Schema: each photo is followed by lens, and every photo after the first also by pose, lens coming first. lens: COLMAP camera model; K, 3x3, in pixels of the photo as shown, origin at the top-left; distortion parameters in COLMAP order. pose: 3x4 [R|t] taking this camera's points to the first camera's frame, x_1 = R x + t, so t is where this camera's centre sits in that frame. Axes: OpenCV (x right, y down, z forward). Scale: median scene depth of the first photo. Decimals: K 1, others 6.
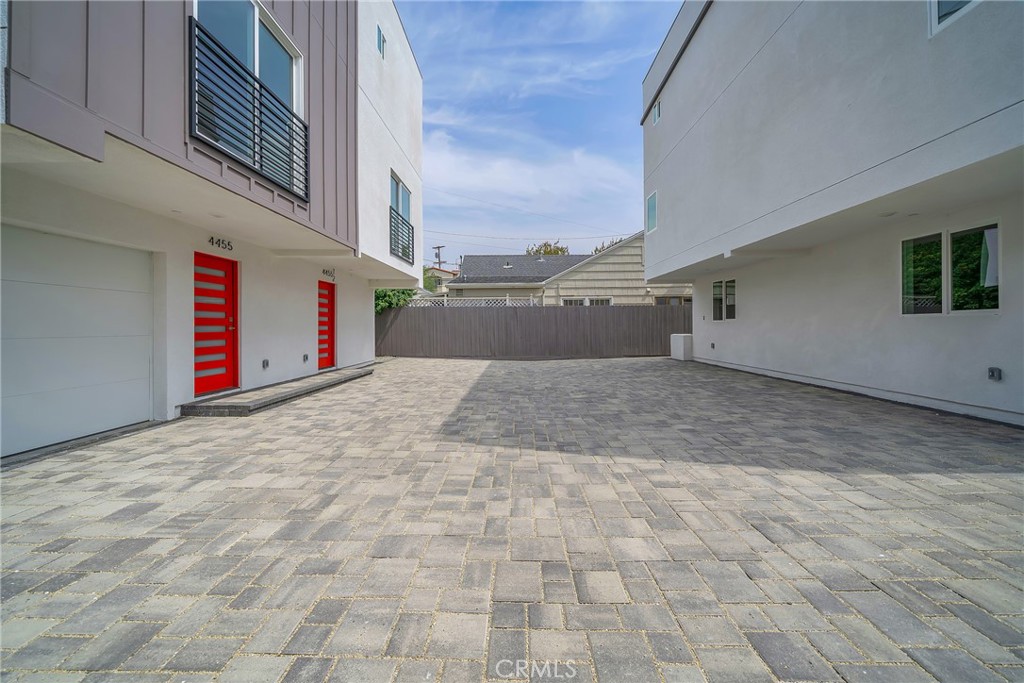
lens RADIAL K [[384.6, 0, 508.4], [0, 384.6, 322.5], [0, 0, 1]] dist [-0.003817, 0.000056]
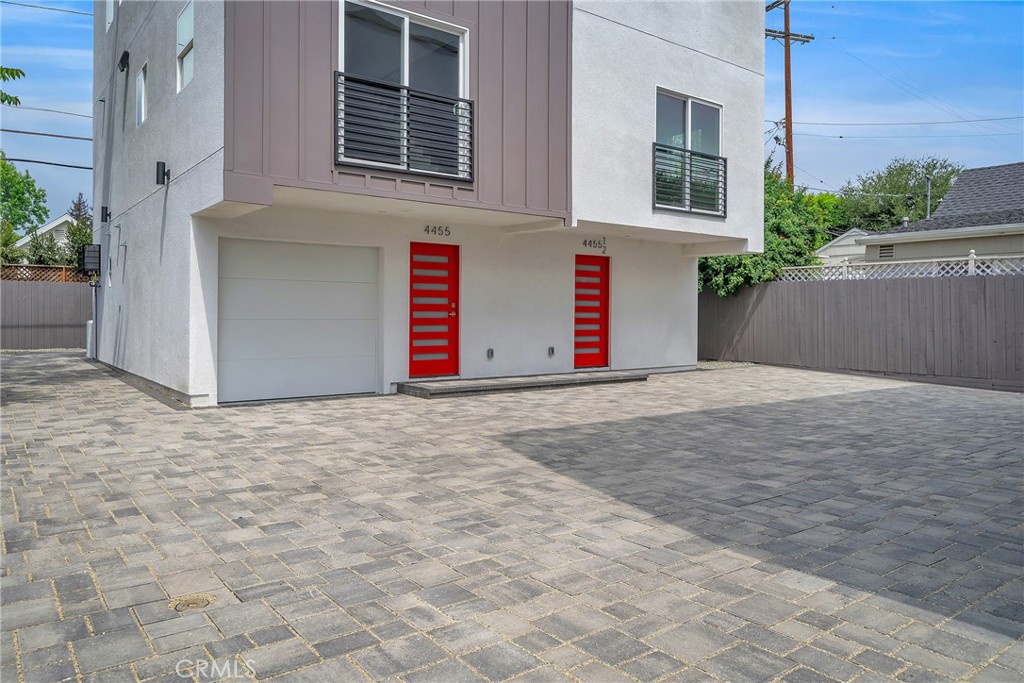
lens RADIAL K [[707.7, 0, 516.6], [0, 707.7, 310.2], [0, 0, 1]] dist [-0.003080, 0.003601]
pose [[0.627310, 0.006162, -0.778745, 0.912955], [-0.002062, 0.999978, 0.006251, -0.007724], [0.778767, -0.002315, 0.627310, -0.012657]]
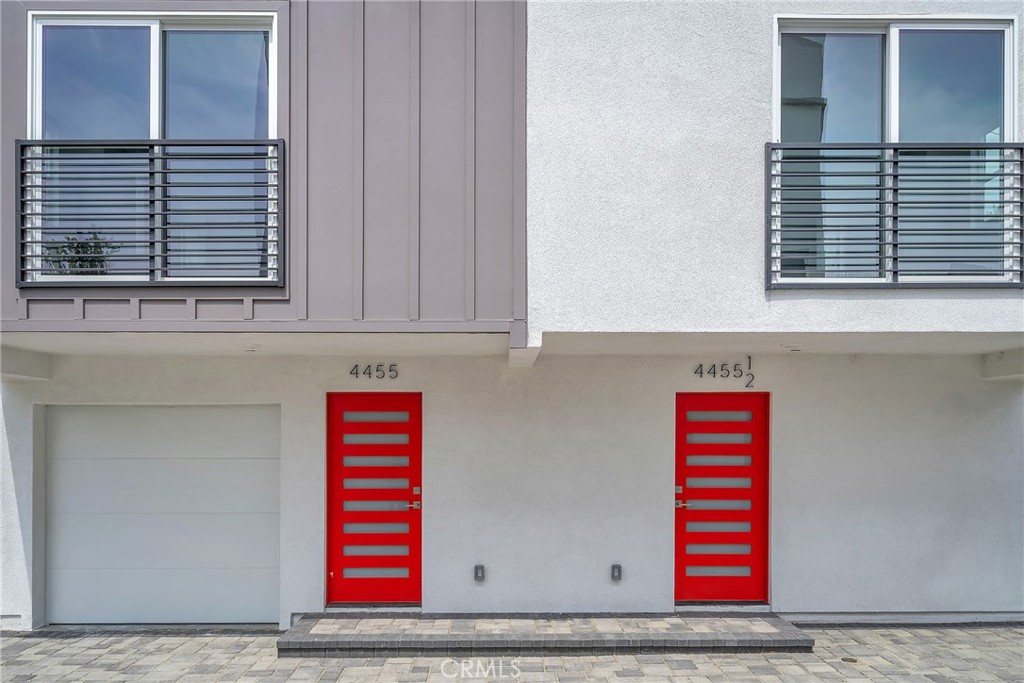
lens RADIAL K [[707.7, 0, 508.1], [0, 707.7, 431.9], [0, 0, 1]] dist [-0.003080, 0.003601]
pose [[0.037114, -0.003998, -0.999303, 0.453219], [0.011181, 0.999931, -0.003585, -0.107934], [0.999248, -0.011040, 0.037156, 1.273458]]
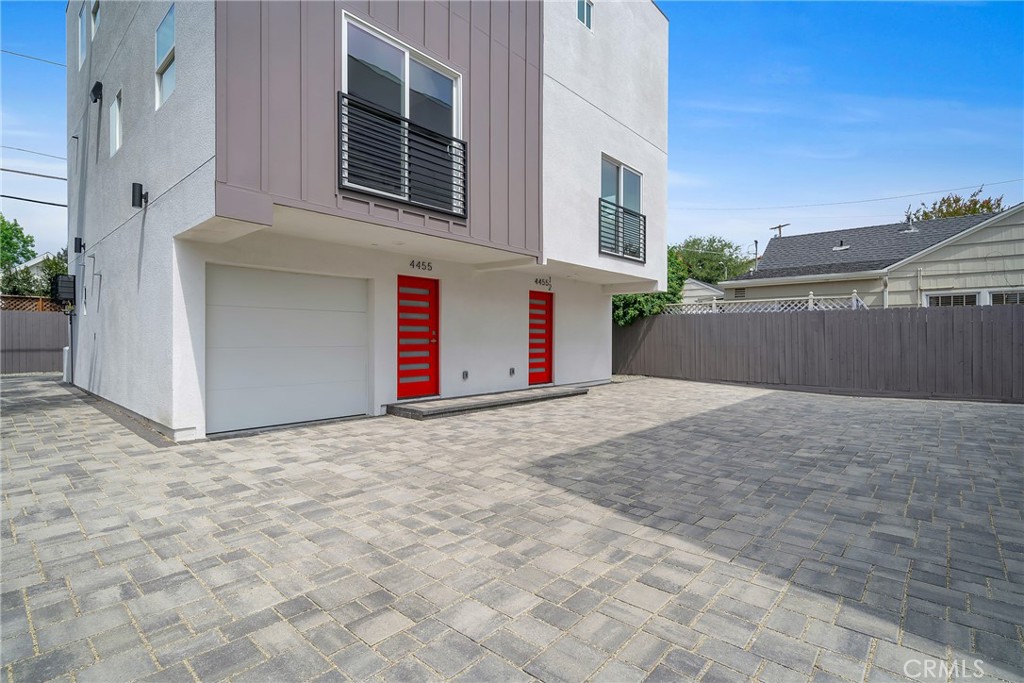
lens RADIAL K [[485.2, 0, 516.3], [0, 485.2, 339.1], [0, 0, 1]] dist [-0.000628, 0.000949]
pose [[0.762915, 0.009832, -0.646424, 0.415031], [-0.001328, 0.999906, 0.013640, -0.010409], [0.646497, -0.009548, 0.762857, 0.103295]]
